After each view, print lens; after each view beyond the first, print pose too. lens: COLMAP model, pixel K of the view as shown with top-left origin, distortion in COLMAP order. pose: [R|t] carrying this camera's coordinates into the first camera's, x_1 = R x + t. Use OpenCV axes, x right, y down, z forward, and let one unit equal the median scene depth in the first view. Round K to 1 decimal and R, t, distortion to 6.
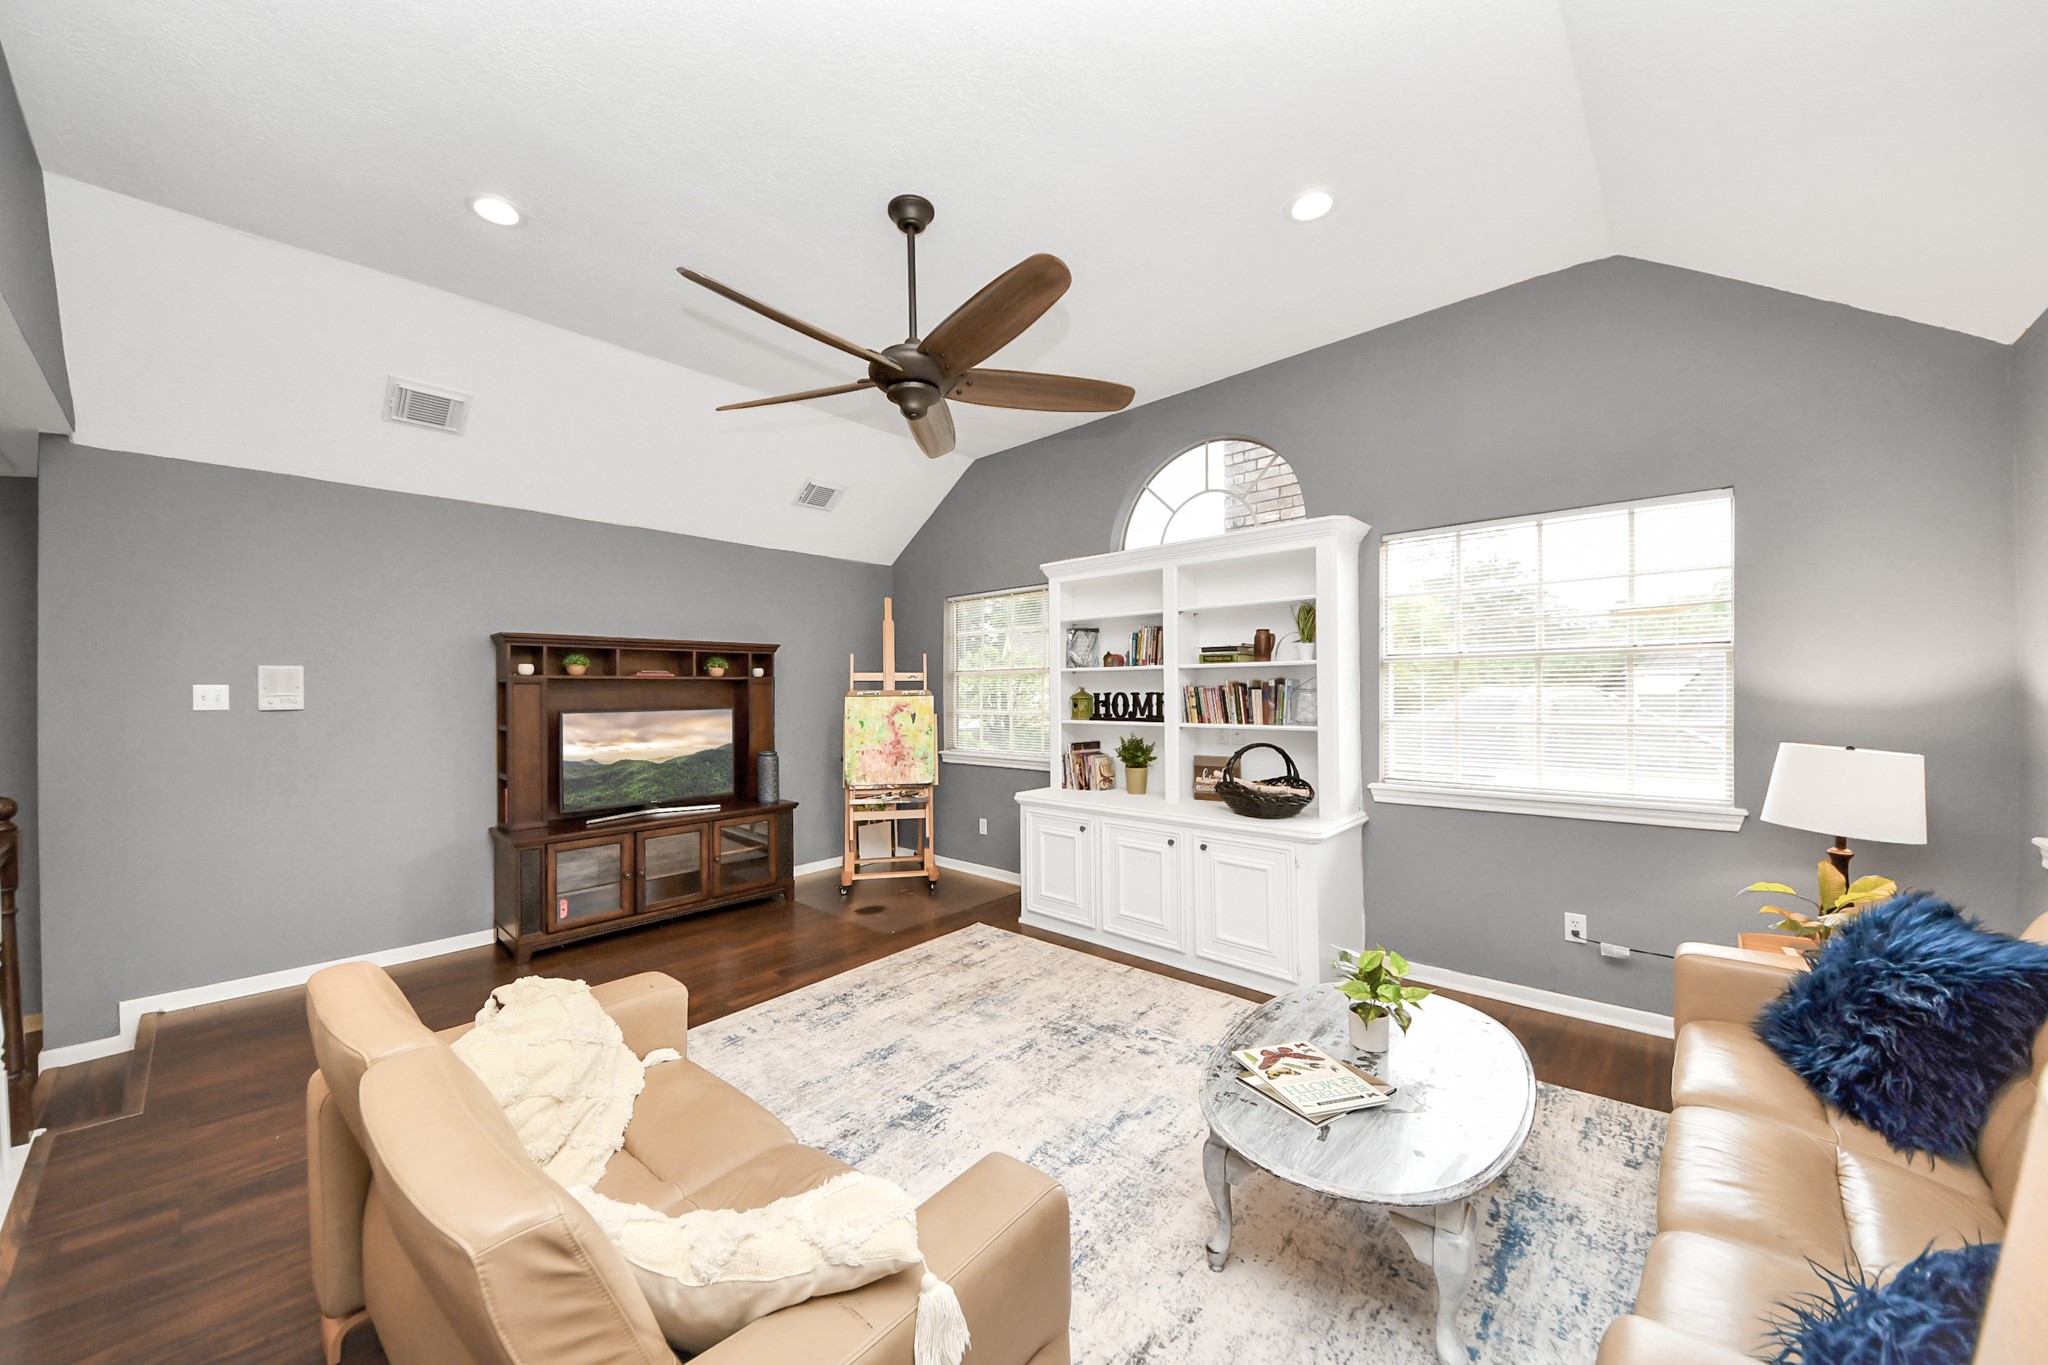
lens RADIAL K [[746.5, 0, 1016.1], [0, 746.5, 686.2], [0, 0, 1]] dist [-0.046751, -0.000698]
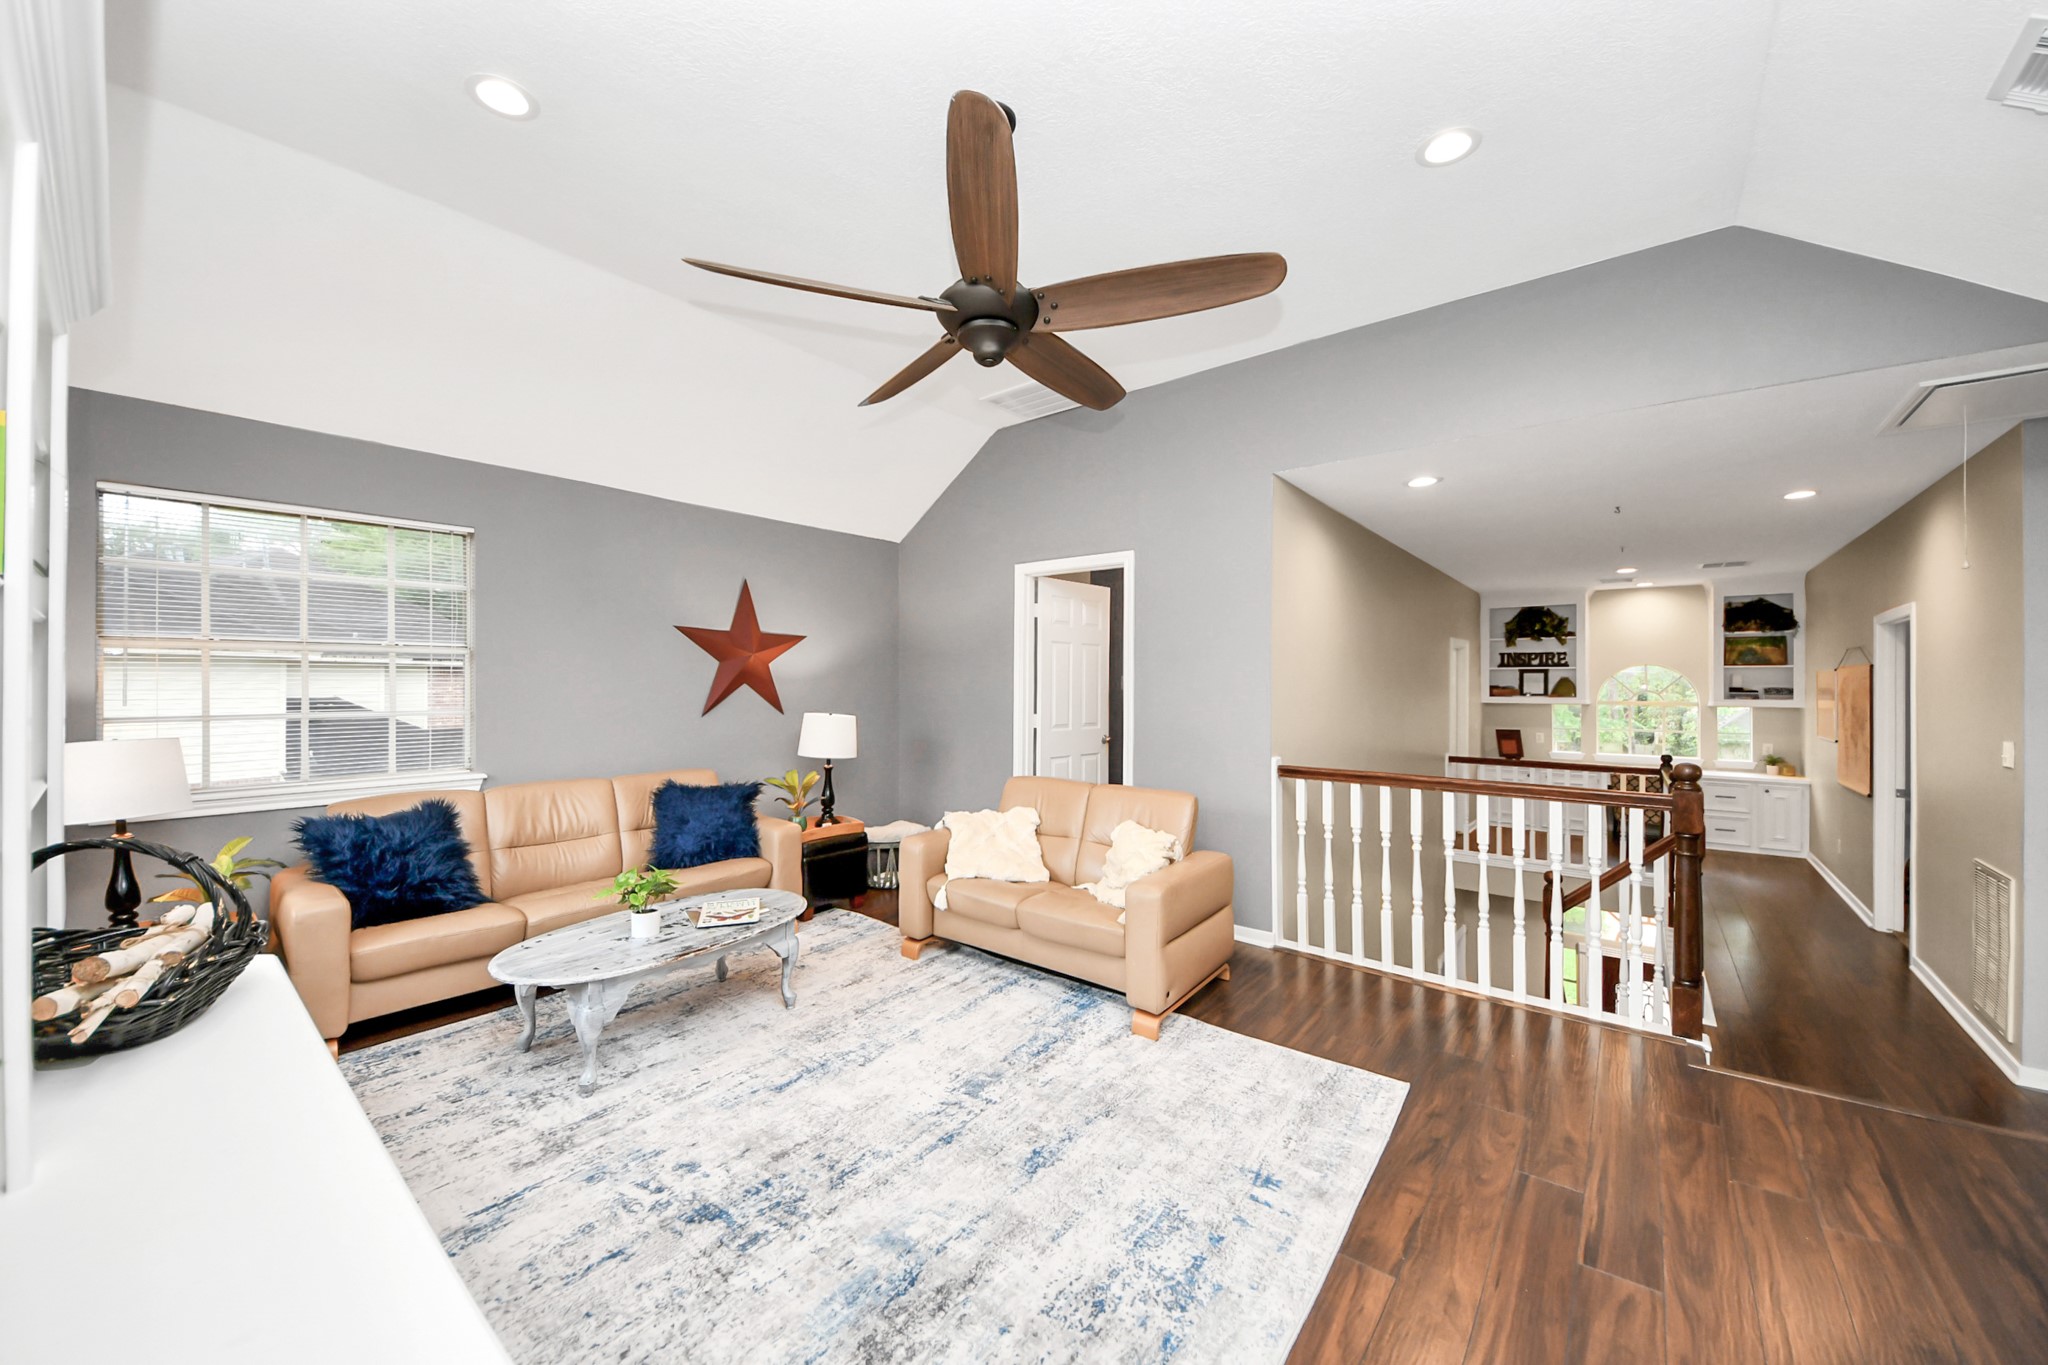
lens RADIAL K [[746.5, 0, 1012.2], [0, 746.5, 686.9], [0, 0, 1]] dist [-0.046751, -0.000698]
pose [[-0.999283, 0.007507, -0.037103, -0.127316], [0.007673, 0.999961, -0.004323, 0.014192], [0.037069, -0.004605, -0.999302, 1.754089]]
